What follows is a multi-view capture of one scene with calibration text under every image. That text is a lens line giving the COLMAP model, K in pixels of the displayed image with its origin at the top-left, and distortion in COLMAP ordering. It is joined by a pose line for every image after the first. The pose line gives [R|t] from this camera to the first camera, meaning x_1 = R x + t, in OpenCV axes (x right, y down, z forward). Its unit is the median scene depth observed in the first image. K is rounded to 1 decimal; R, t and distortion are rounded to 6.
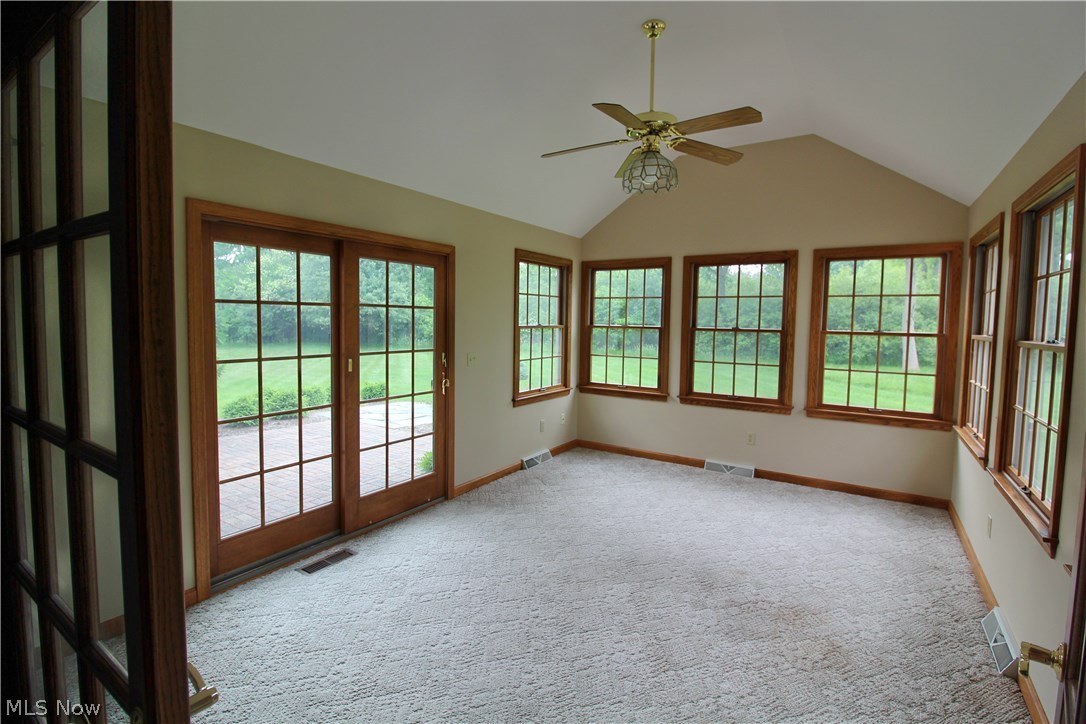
lens RADIAL K [[502.6, 0, 545.8], [0, 502.6, 347.5], [0, 0, 1]] dist [-0.001782, -0.012044]
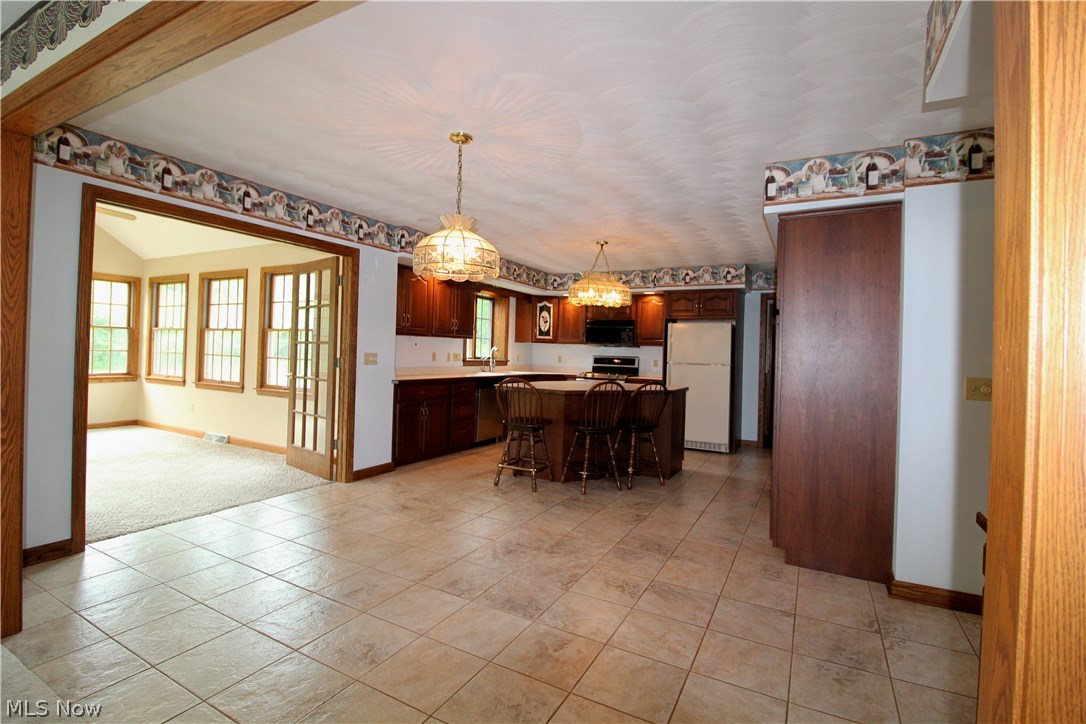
lens RADIAL K [[502.6, 0, 545.8], [0, 502.6, 347.5], [0, 0, 1]] dist [-0.001782, -0.012044]
pose [[-0.078245, -0.010554, 0.996878, -0.920896], [0.027742, 0.999534, 0.012759, 0.052925], [-0.996548, 0.028654, -0.077915, -0.285435]]
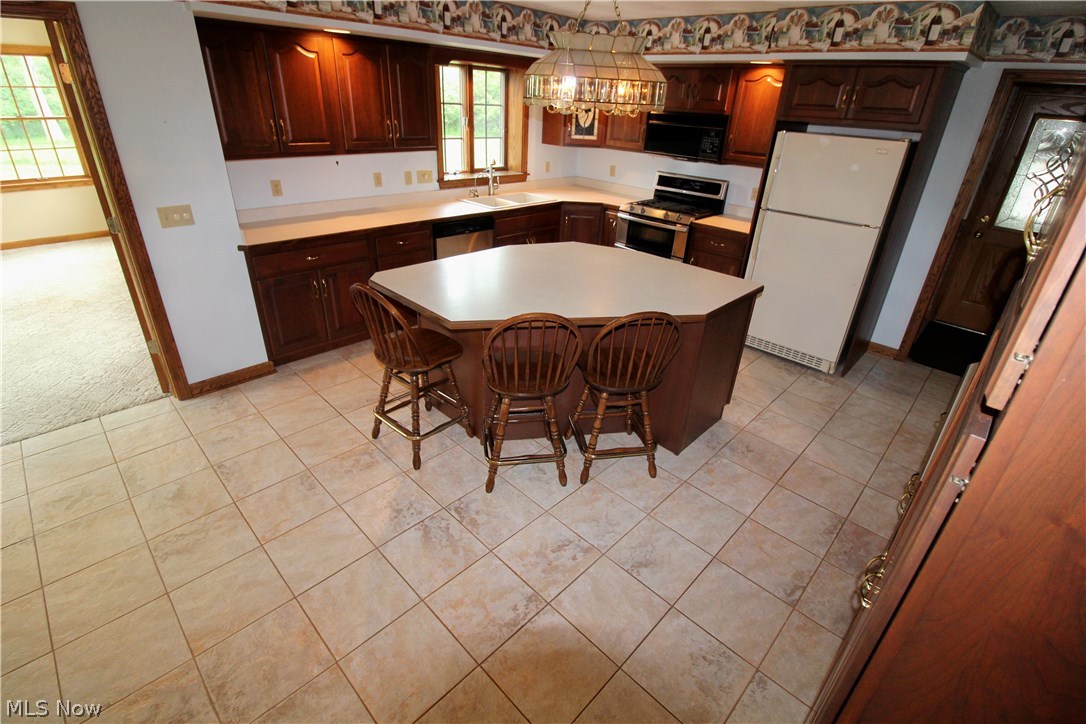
lens RADIAL K [[502.6, 0, 545.8], [0, 502.6, 347.5], [0, 0, 1]] dist [-0.001782, -0.012044]
pose [[0.199167, -0.441186, 0.875036, -0.402324], [0.015685, 0.894246, 0.447301, -0.038933], [-0.979840, -0.075362, 0.185024, -0.562767]]
